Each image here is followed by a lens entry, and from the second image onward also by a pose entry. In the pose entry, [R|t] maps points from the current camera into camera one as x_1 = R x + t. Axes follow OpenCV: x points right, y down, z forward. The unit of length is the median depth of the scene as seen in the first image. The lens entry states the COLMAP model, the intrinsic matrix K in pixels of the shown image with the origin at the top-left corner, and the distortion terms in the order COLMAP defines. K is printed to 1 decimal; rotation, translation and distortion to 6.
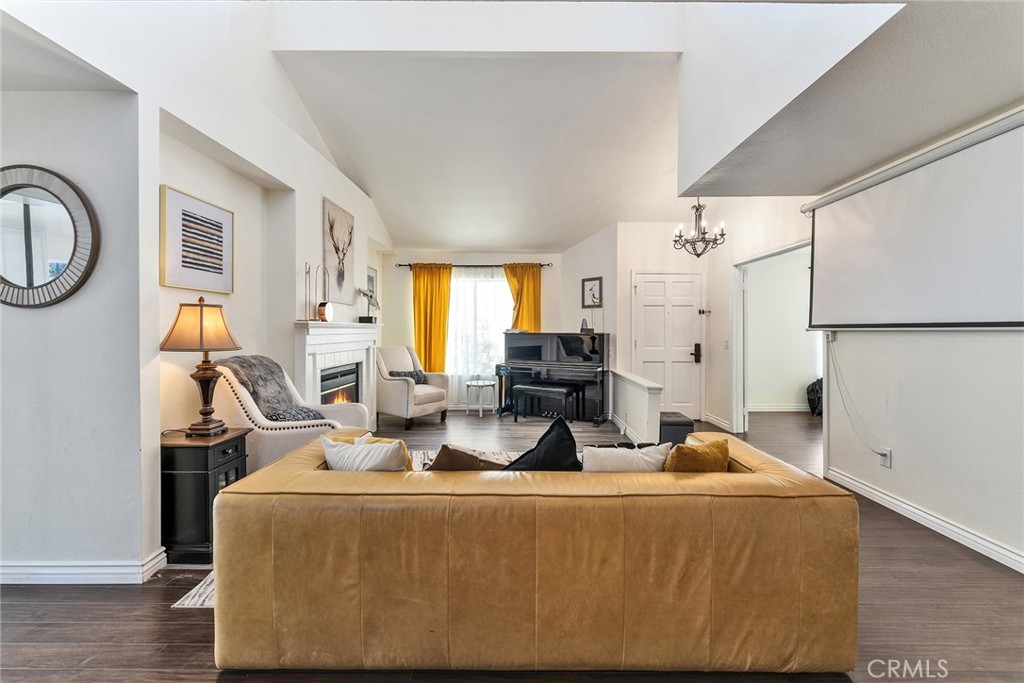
lens RADIAL K [[418.3, 0, 527.1], [0, 418.3, 324.8], [0, 0, 1]] dist [-0.000628, -0.000770]
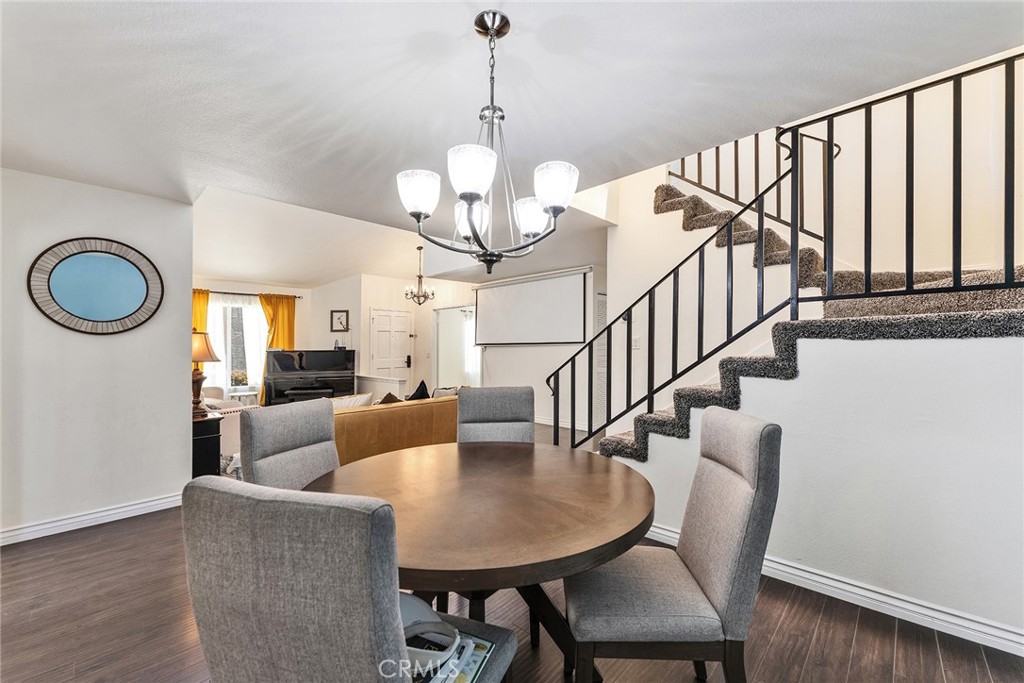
lens RADIAL K [[418.3, 0, 508.0], [0, 418.3, 342.1], [0, 0, 1]] dist [-0.000628, -0.000770]
pose [[0.705461, -0.002063, 0.708746, -0.457786], [0.003979, 0.999992, -0.001049, -0.002724], [-0.708737, 0.003560, 0.705463, -0.395273]]
